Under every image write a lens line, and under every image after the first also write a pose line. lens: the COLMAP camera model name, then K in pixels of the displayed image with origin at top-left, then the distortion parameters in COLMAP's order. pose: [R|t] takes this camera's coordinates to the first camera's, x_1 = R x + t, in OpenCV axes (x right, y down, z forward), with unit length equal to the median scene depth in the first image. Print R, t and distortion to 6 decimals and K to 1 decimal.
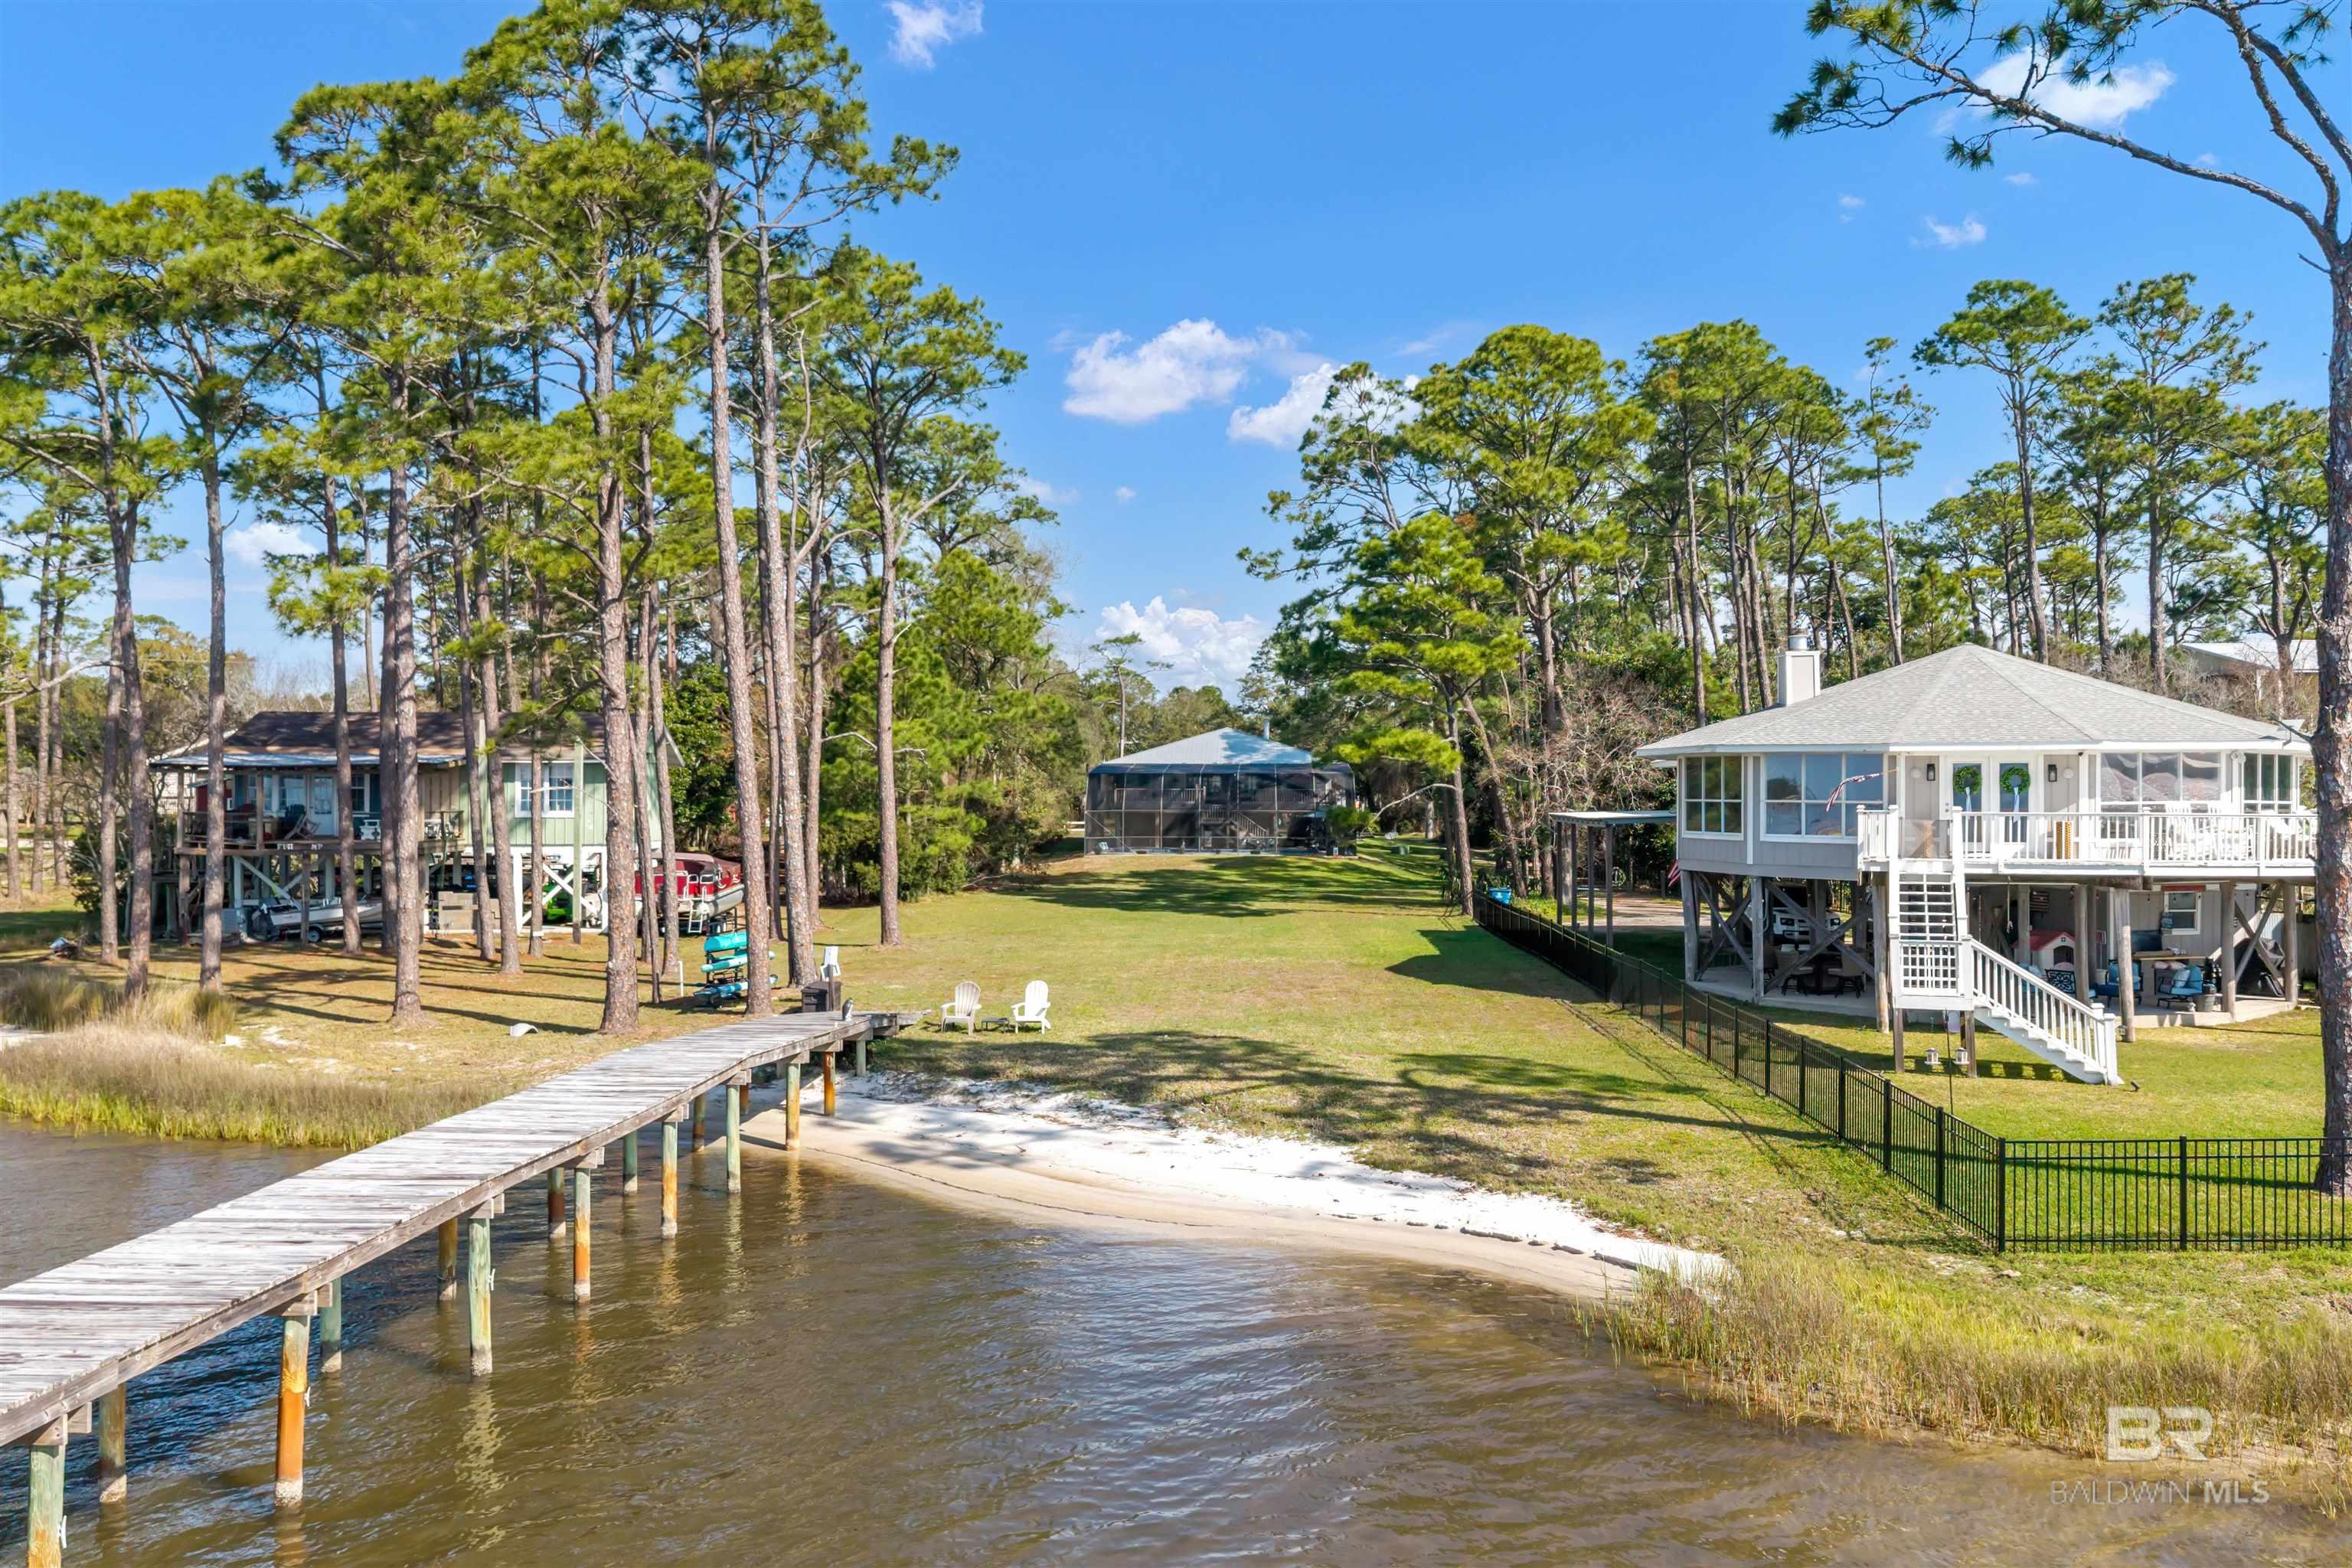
lens RADIAL K [[1866.1, 0, 1176.0], [0, 1866.1, 784.0], [0, 0, 1]] dist [0.006201, -0.000830]
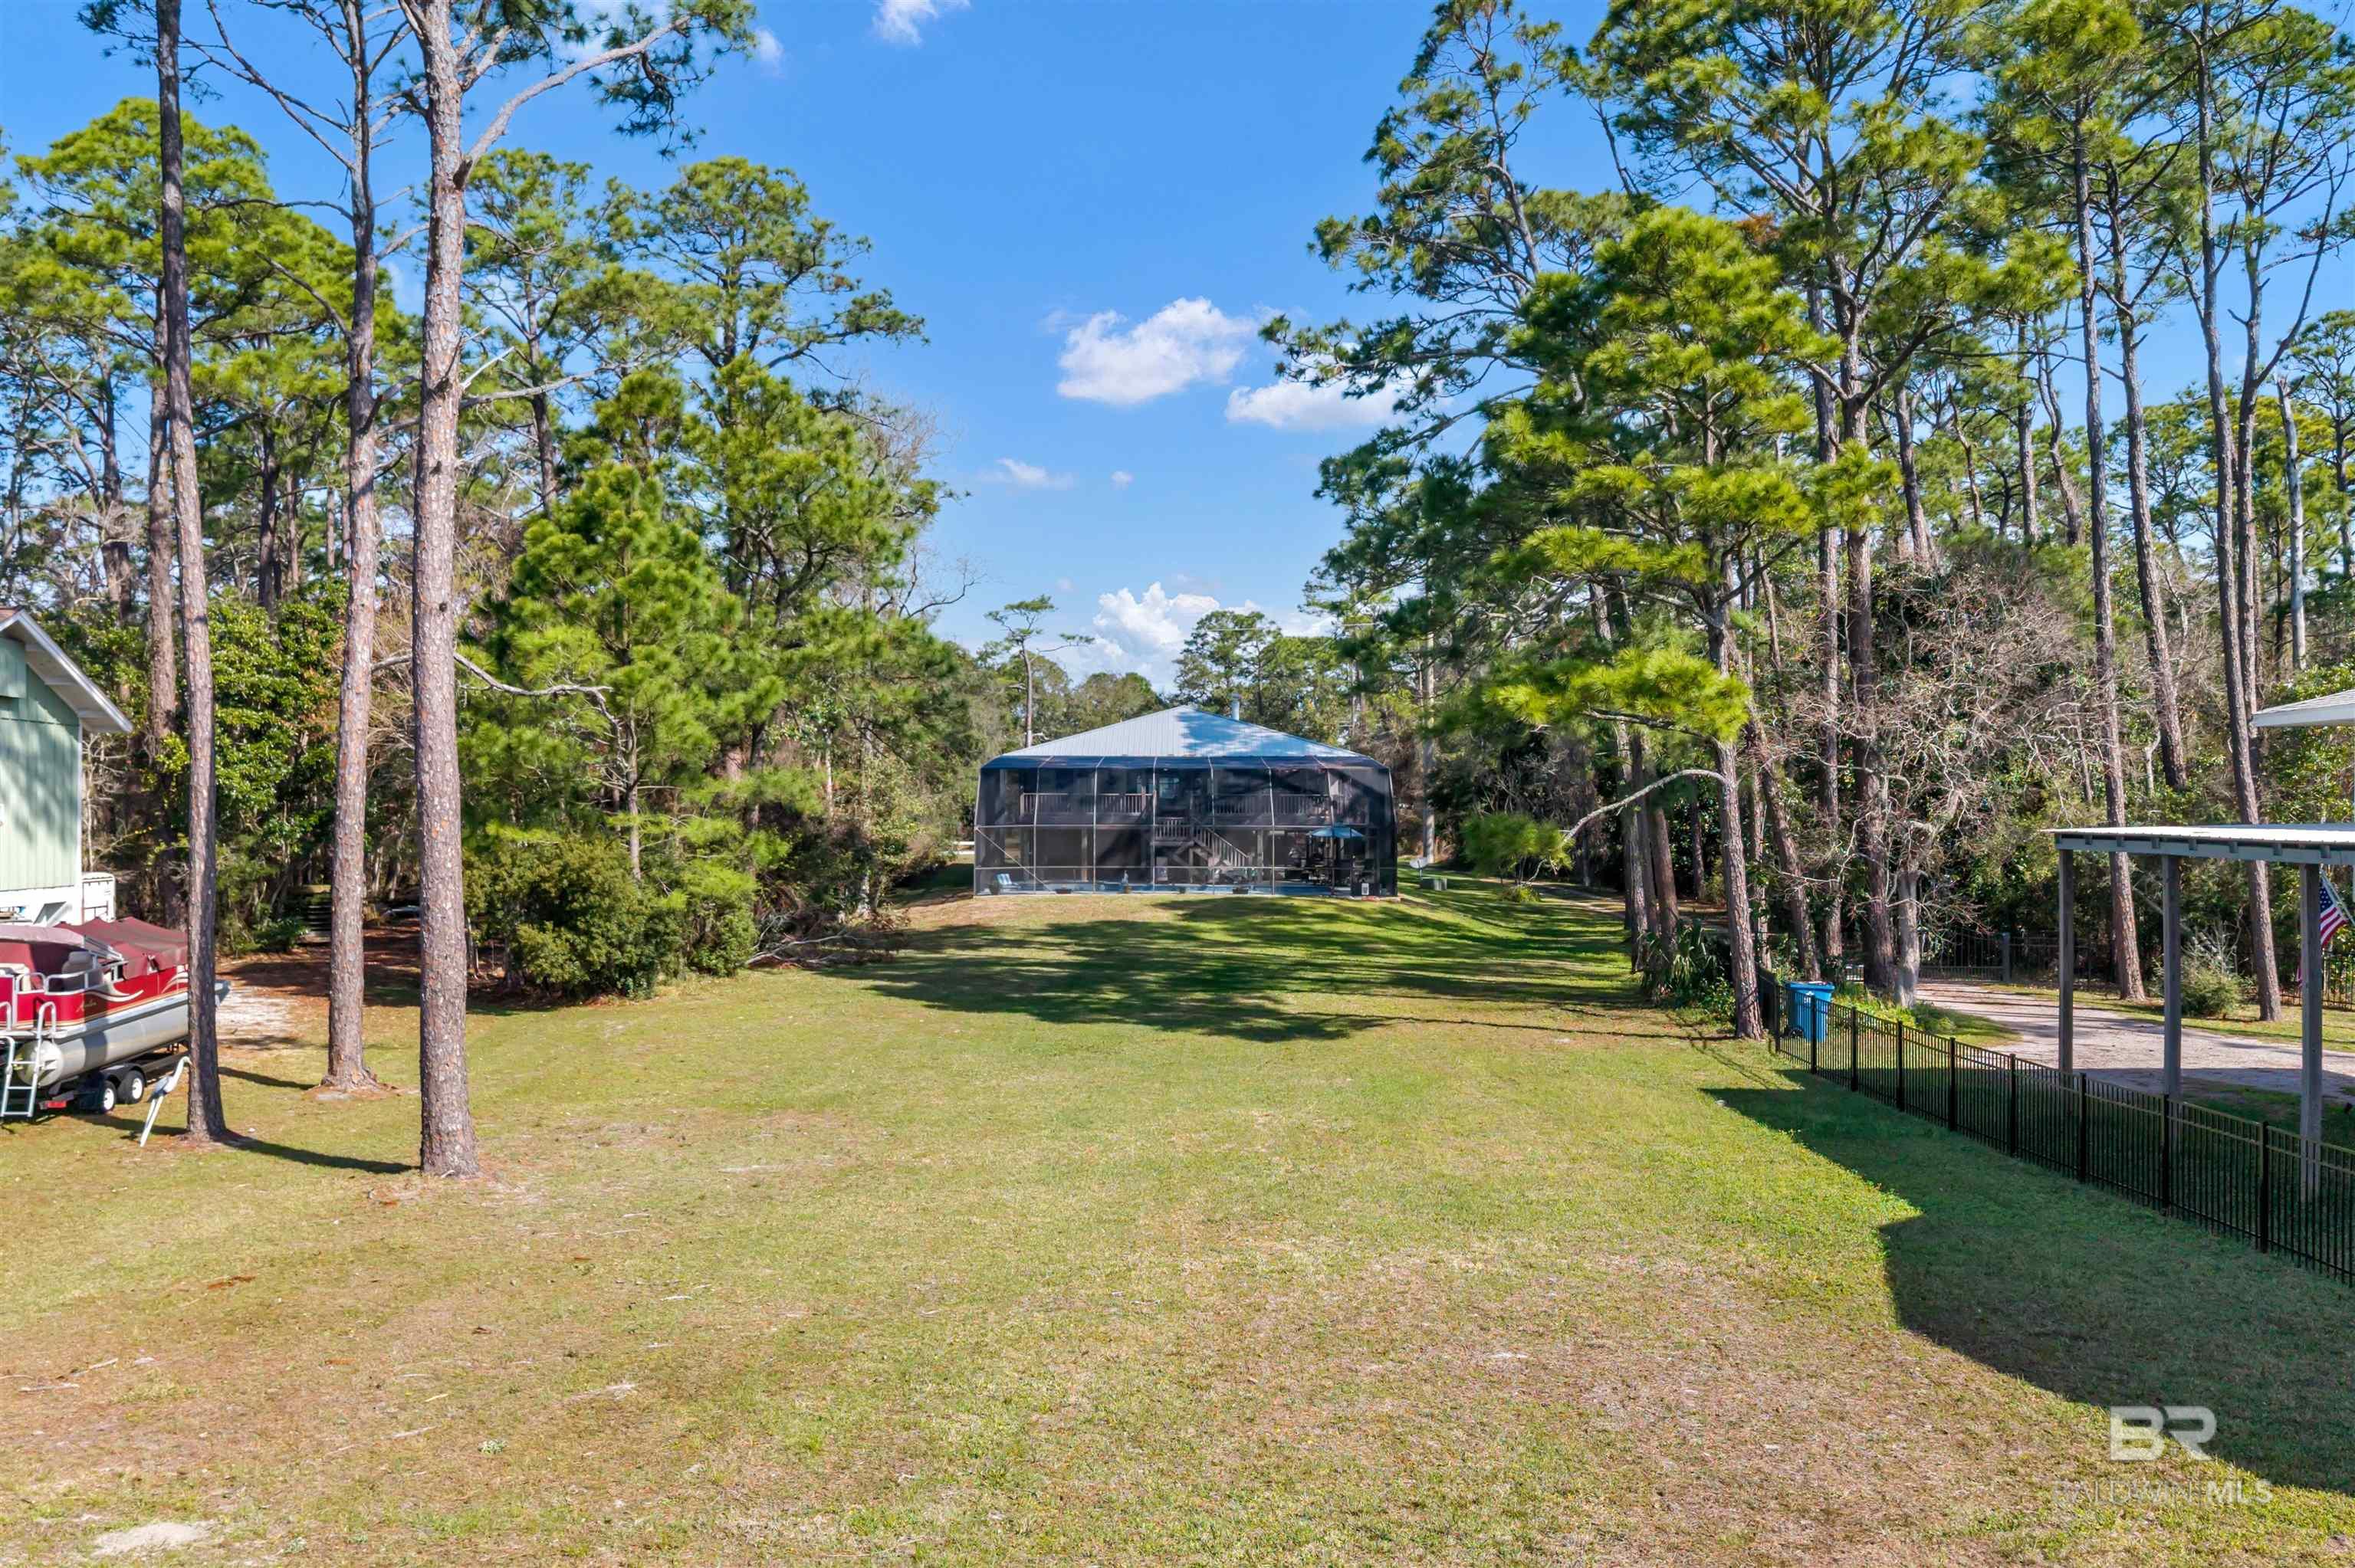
lens RADIAL K [[1938.7, 0, 1094.1], [0, 1938.7, 775.7], [0, 0, 1]] dist [0.068497, -0.139687]
pose [[0.999977, -0.000533, 0.006818, -0.019263], [0.000622, 0.999915, -0.013054, 0.008708], [-0.006810, 0.013058, 0.999892, 0.513616]]
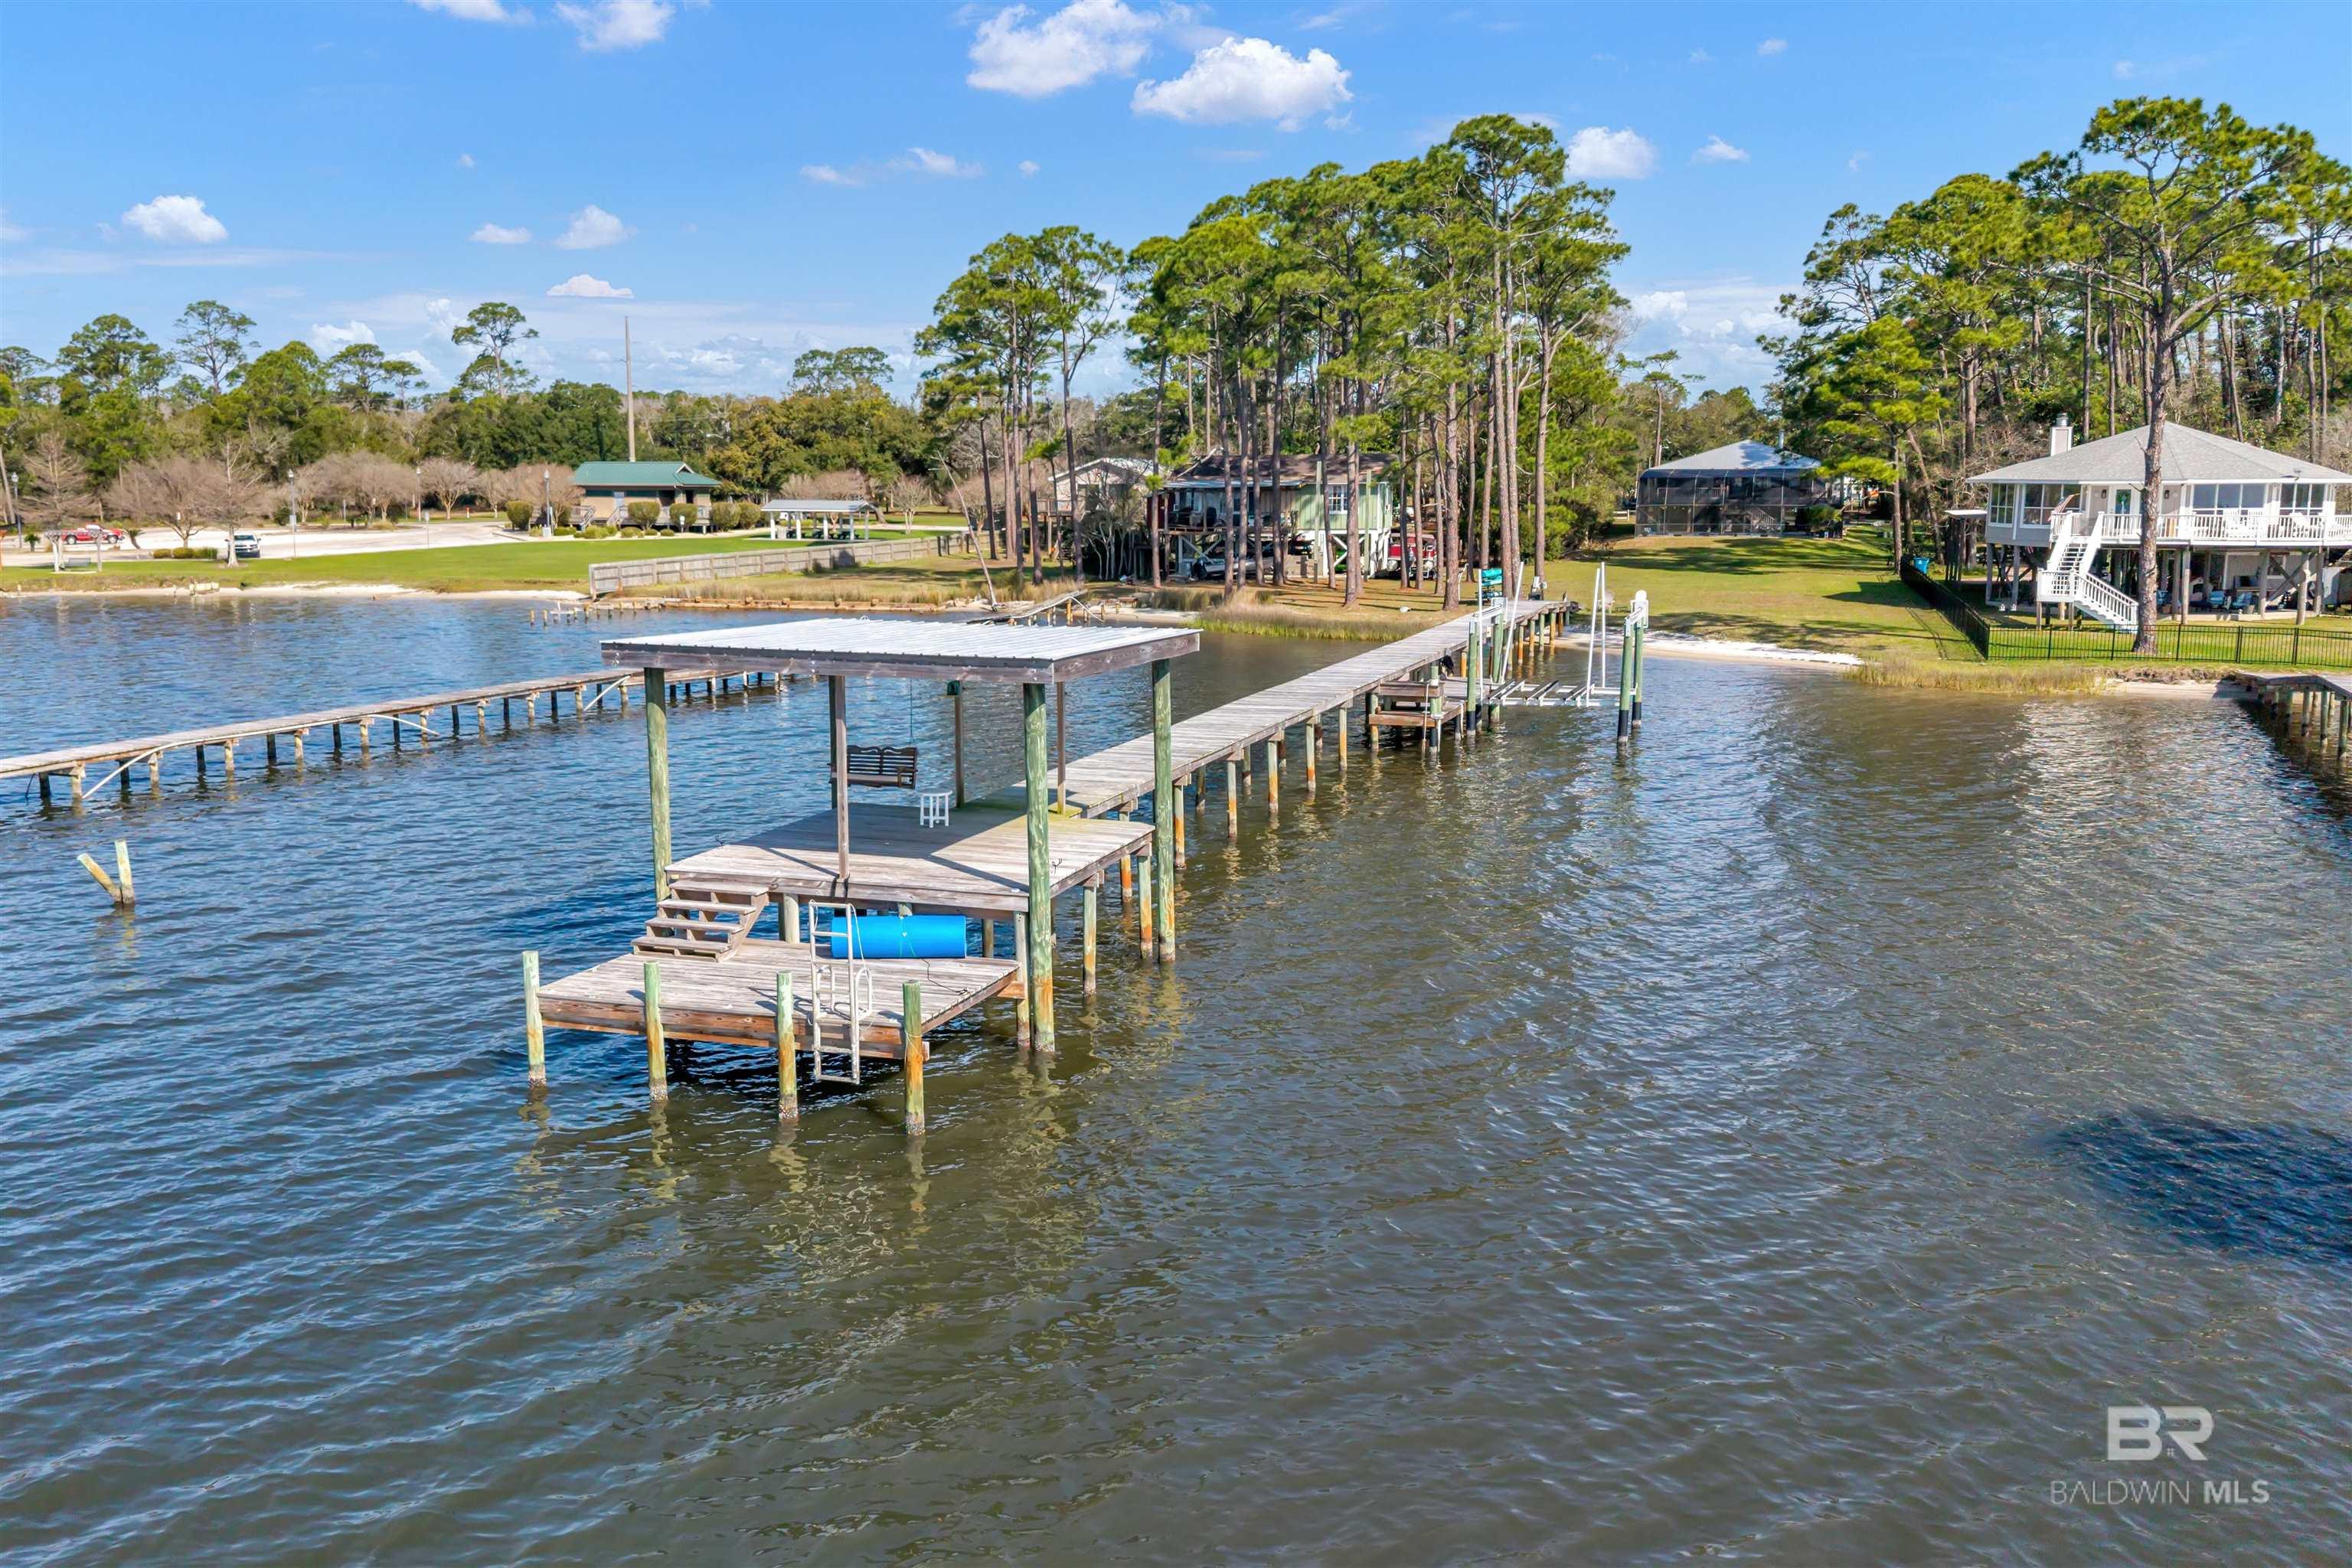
lens RADIAL K [[1936.6, 0, 1092.7], [0, 1936.6, 775.7], [0, 0, 1]] dist [0.068497, -0.139687]
pose [[0.956242, 0.040971, -0.289694, -0.010846], [0.005166, 0.987628, 0.156731, -0.025004], [0.292531, -0.151369, 0.944200, -0.809561]]
